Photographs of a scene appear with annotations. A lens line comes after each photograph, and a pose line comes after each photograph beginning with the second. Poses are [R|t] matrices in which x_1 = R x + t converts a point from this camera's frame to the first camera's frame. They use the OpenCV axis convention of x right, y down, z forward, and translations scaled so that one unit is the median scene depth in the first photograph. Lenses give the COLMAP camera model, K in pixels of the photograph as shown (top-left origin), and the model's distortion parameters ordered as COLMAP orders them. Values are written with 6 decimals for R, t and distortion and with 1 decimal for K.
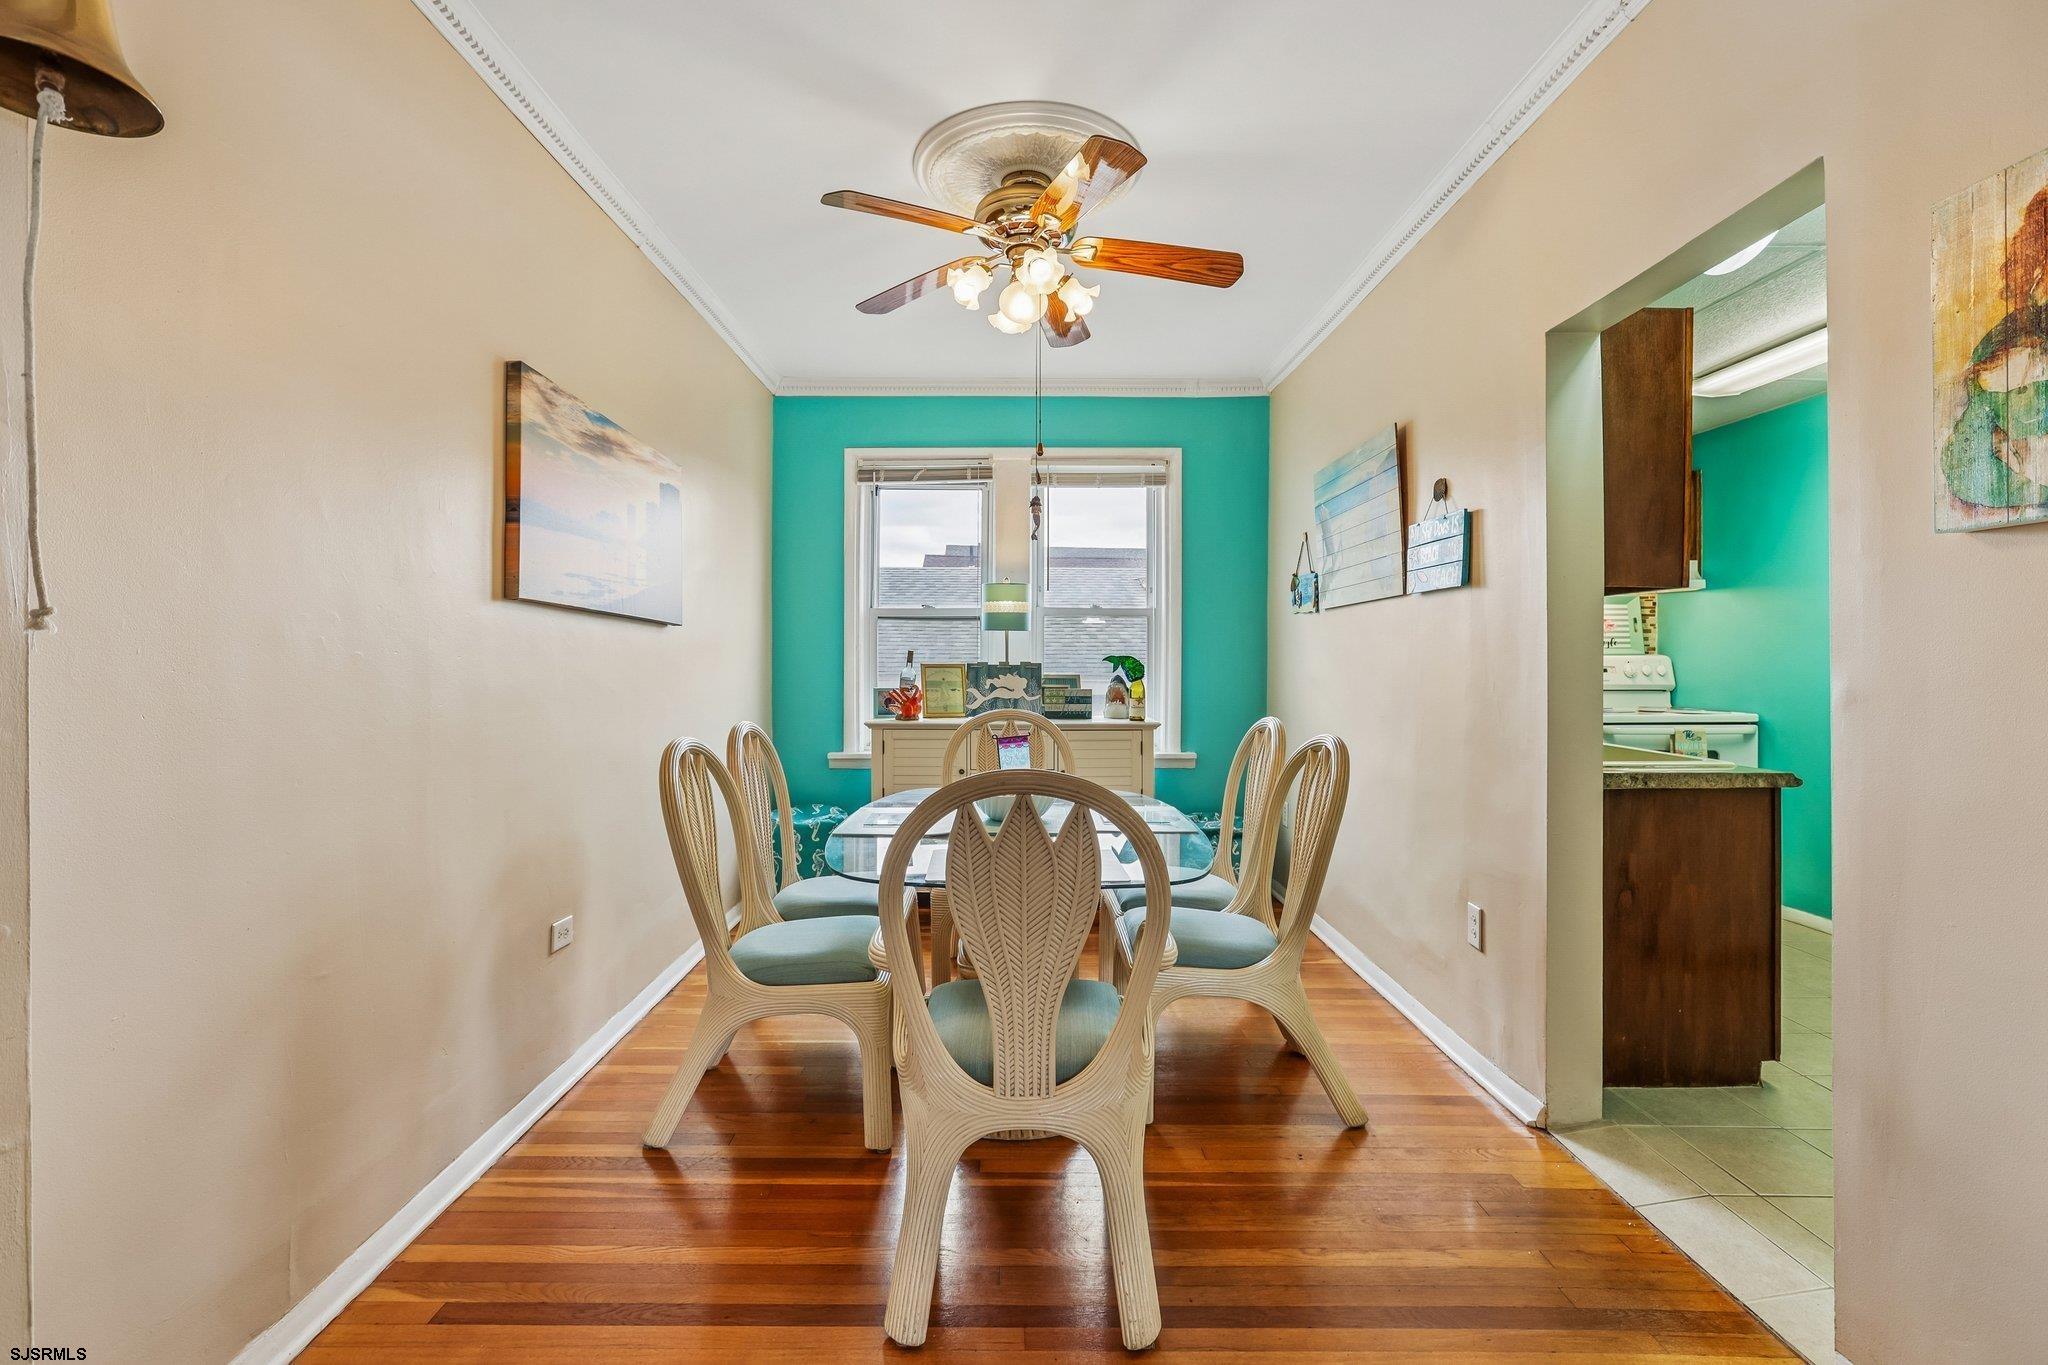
lens RADIAL K [[939.4, 0, 997.2], [0, 939.4, 646.5], [0, 0, 1]] dist [-0.050492, 0.015975]
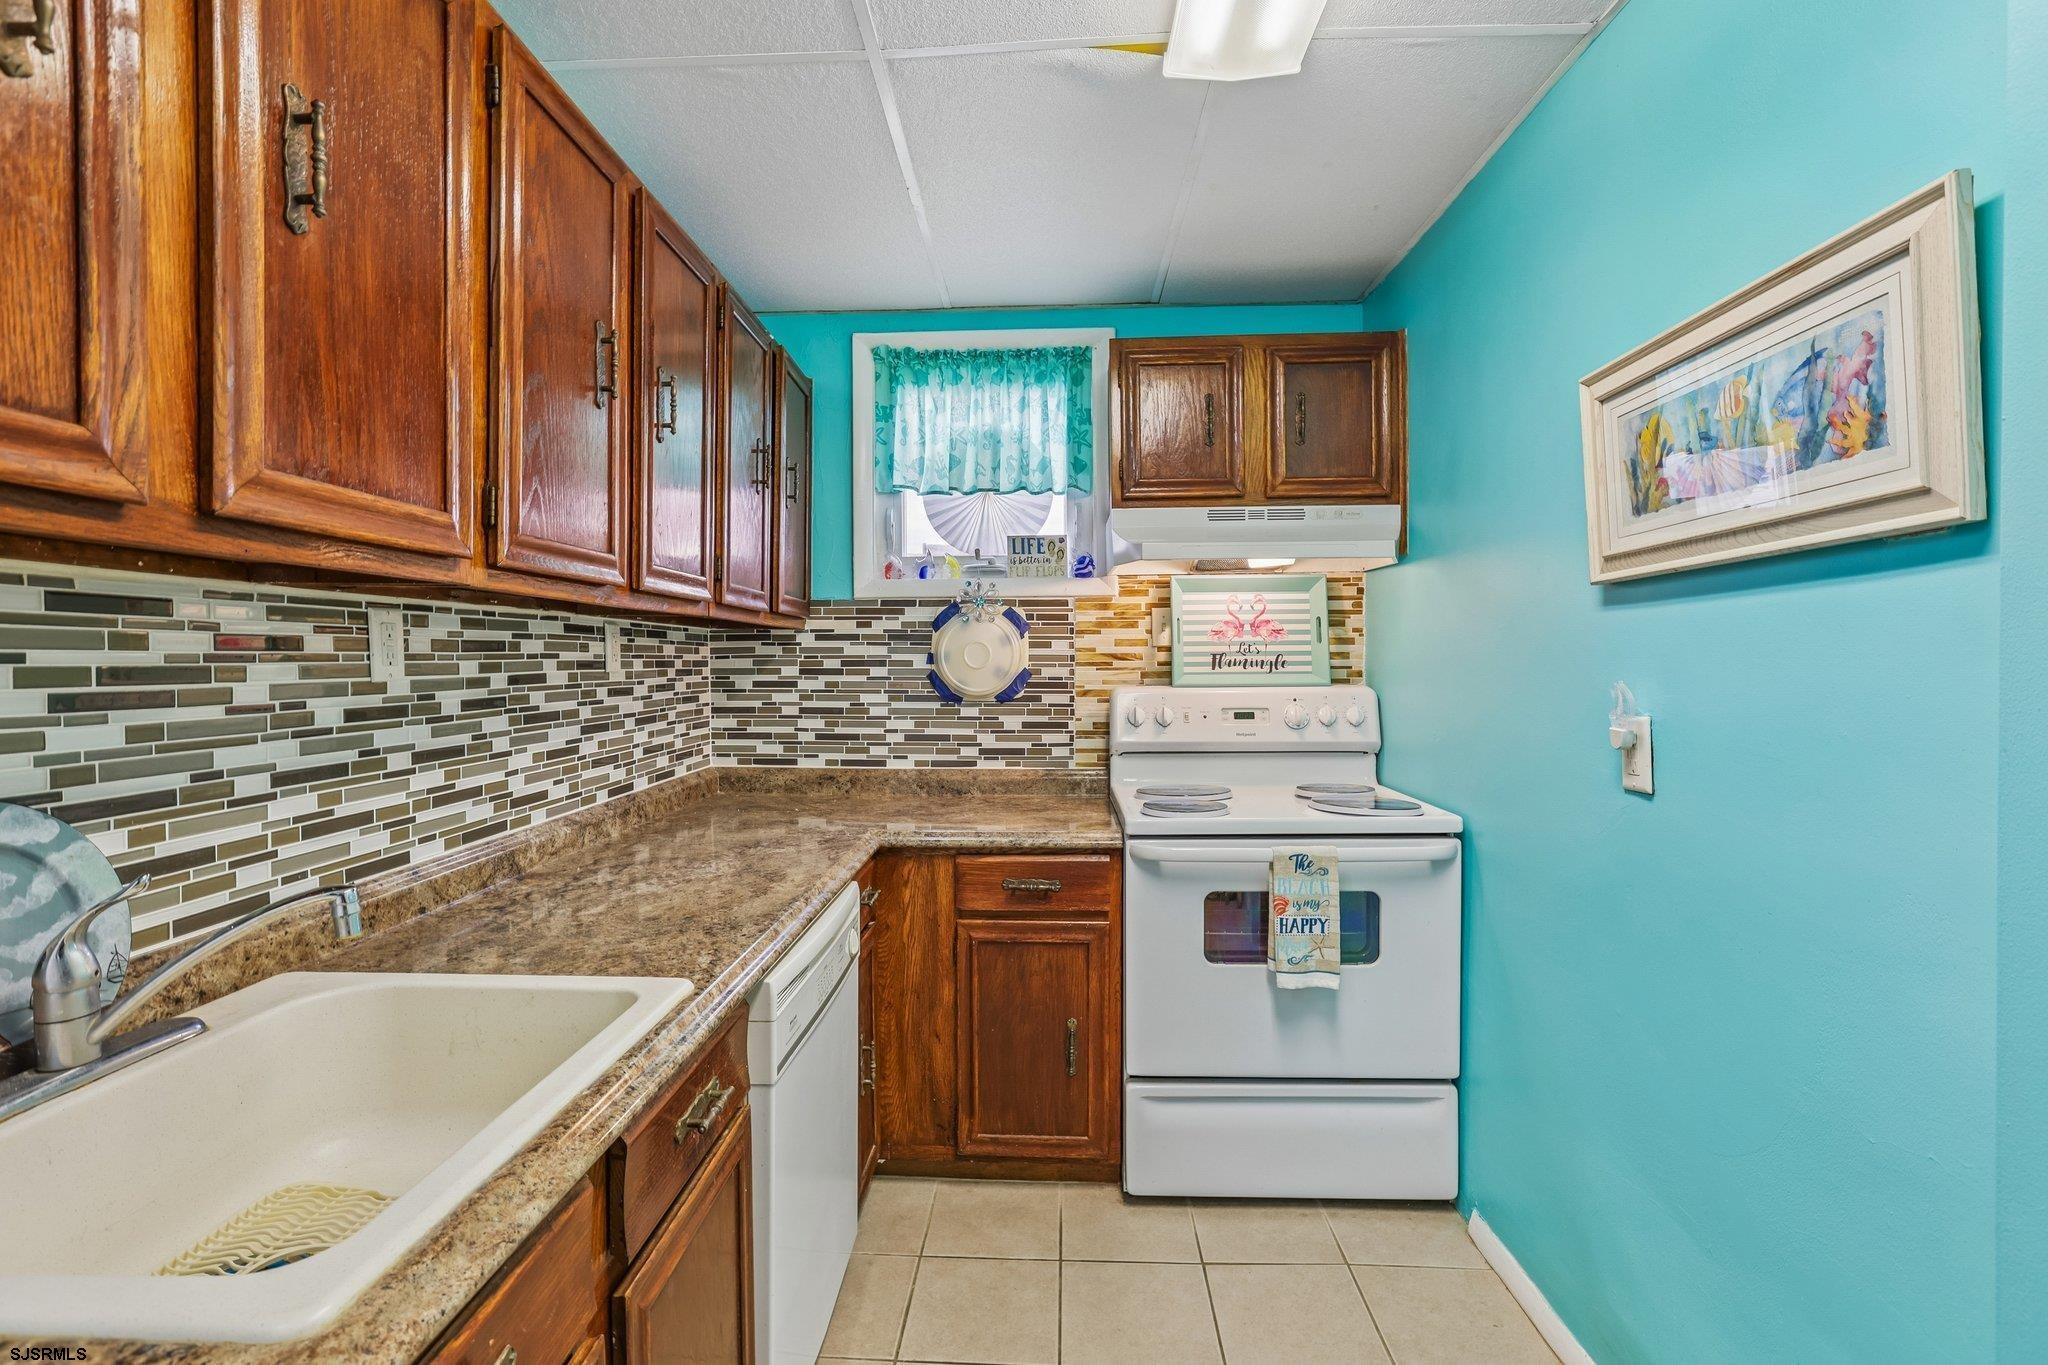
lens RADIAL K [[939.4, 0, 998.6], [0, 939.4, 678.3], [0, 0, 1]] dist [-0.050492, 0.015975]
pose [[0.999032, -0.004903, -0.043718, 0.593176], [0.006240, 0.999515, 0.030510, -0.014688], [0.043548, -0.030753, 0.998578, 0.489931]]
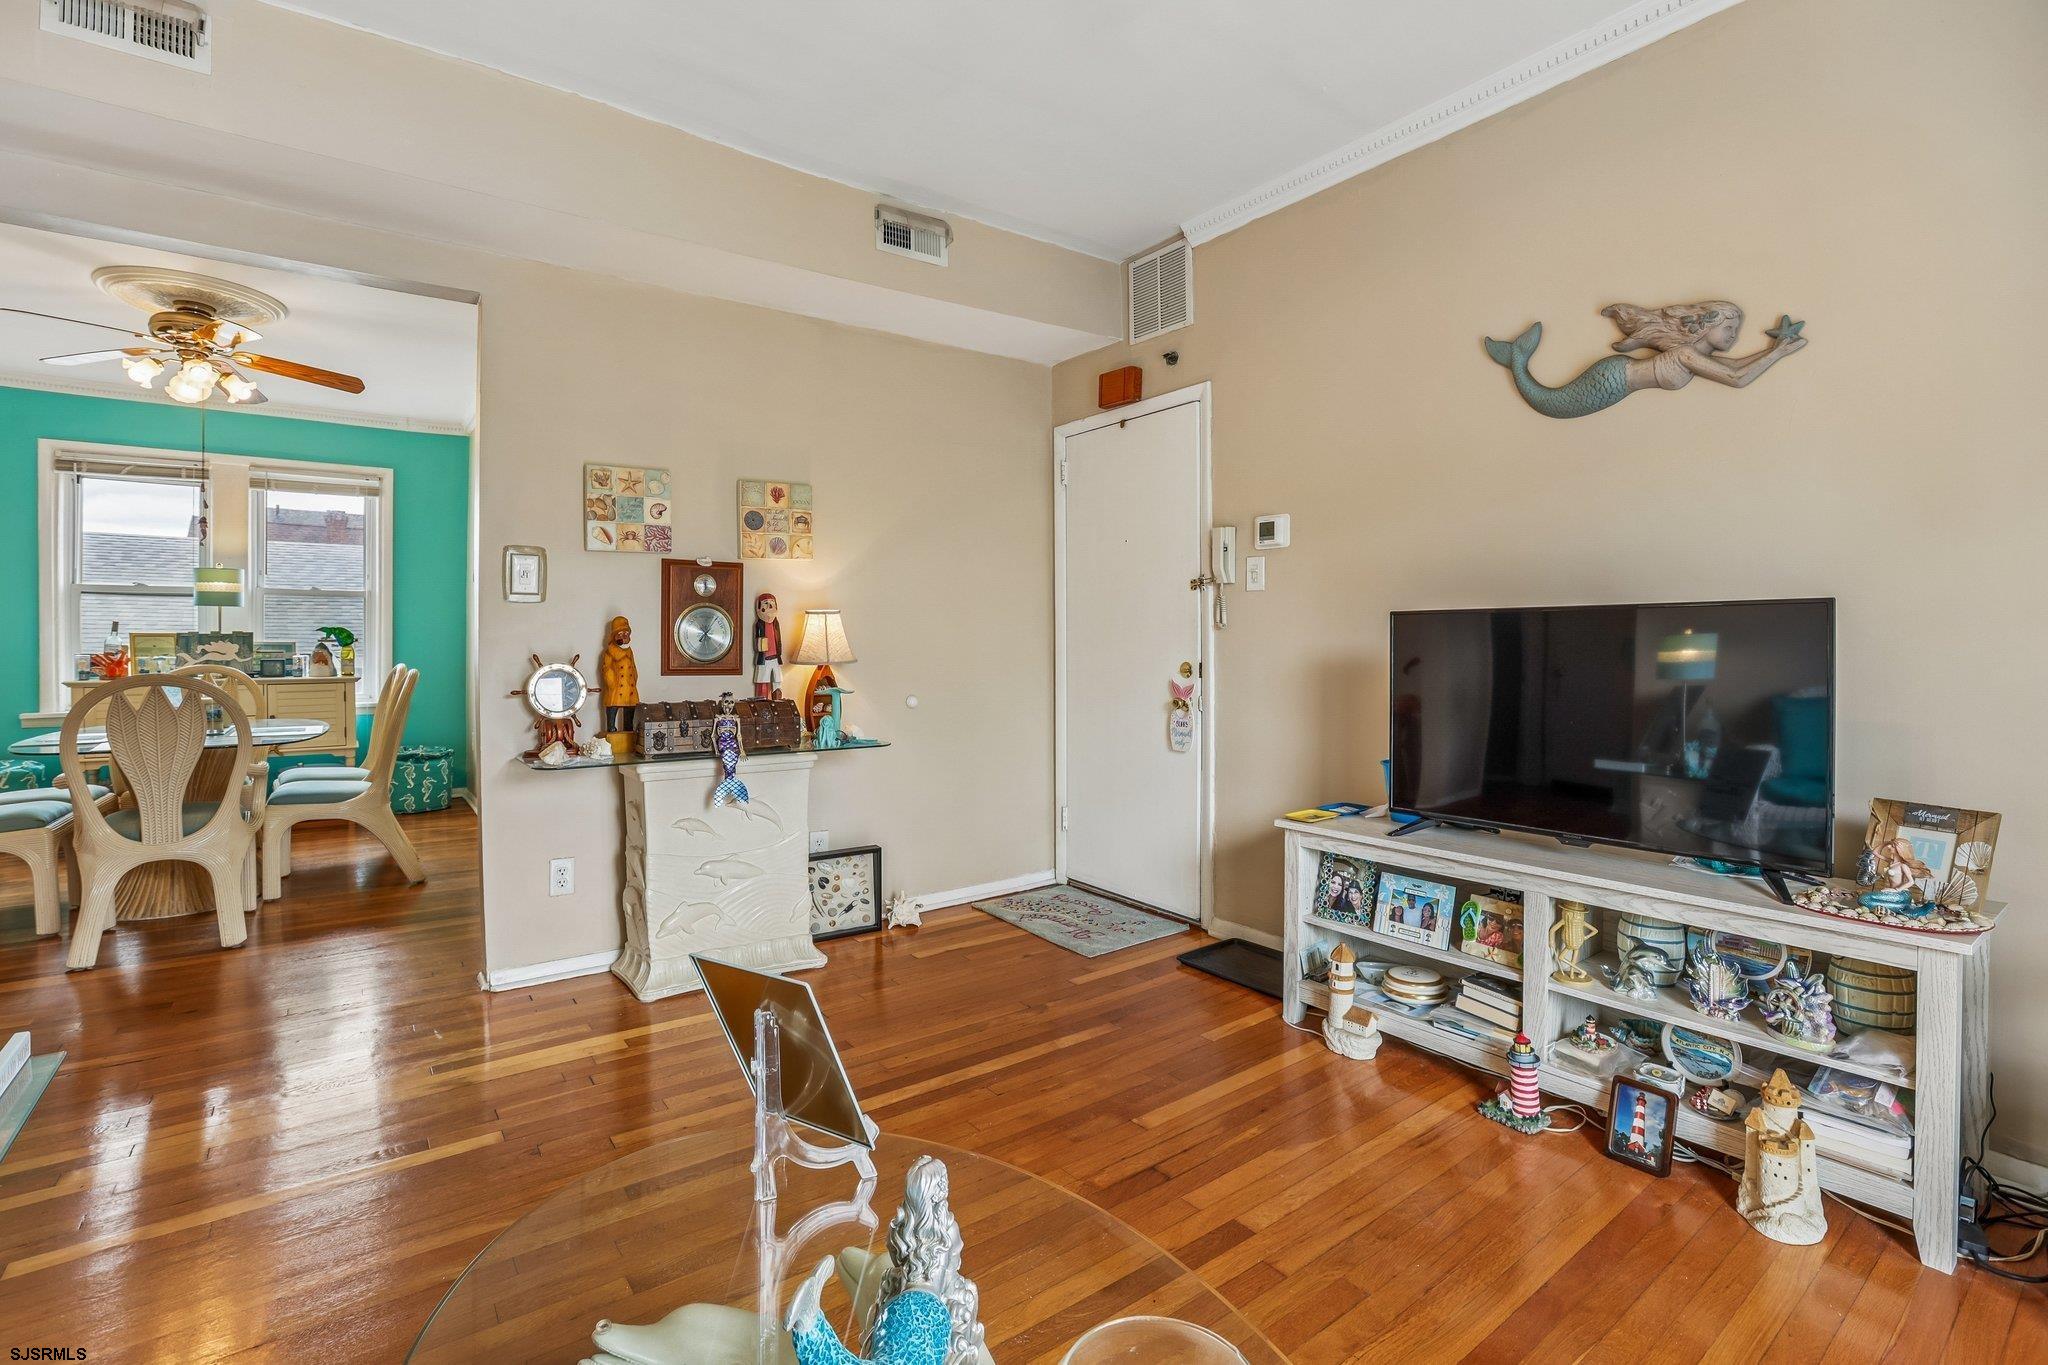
lens RADIAL K [[939.4, 0, 1006.3], [0, 939.4, 648.7], [0, 0, 1]] dist [-0.050492, 0.015975]
pose [[0.799811, -0.005815, 0.600223, 0.120499], [-0.005812, 0.999831, 0.017430, 0.012507], [-0.600223, -0.017429, 0.799643, -0.599038]]
